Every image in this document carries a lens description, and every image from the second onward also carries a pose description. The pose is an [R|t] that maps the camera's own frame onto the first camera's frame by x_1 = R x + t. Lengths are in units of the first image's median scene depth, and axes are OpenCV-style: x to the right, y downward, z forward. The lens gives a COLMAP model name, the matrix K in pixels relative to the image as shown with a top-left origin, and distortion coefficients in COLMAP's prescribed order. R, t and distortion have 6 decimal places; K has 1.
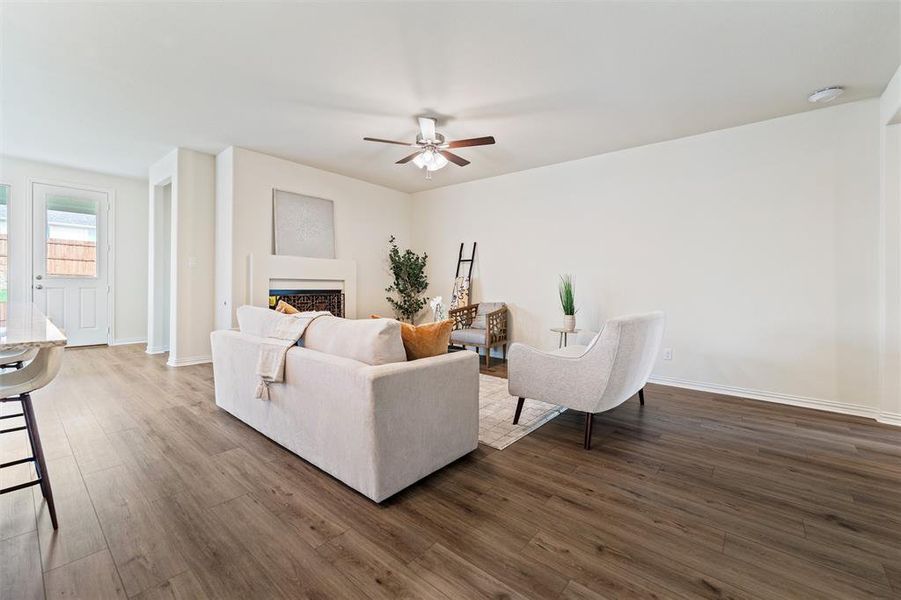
lens RADIAL K [[370.9, 0, 452.6], [0, 370.9, 286.1], [0, 0, 1]] dist [-0.000583, -0.000164]
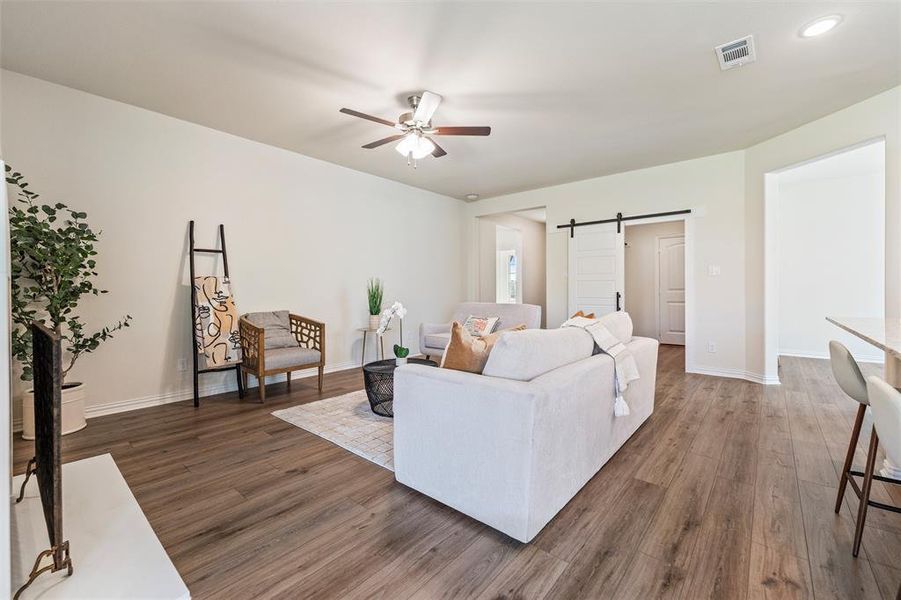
lens RADIAL K [[370.9, 0, 452.6], [0, 370.9, 286.1], [0, 0, 1]] dist [-0.000583, -0.000164]
pose [[0.012488, -0.005603, 0.999906, -1.471544], [0.004255, 0.999976, 0.005551, -0.024680], [-0.999913, 0.004185, 0.012512, 1.433212]]
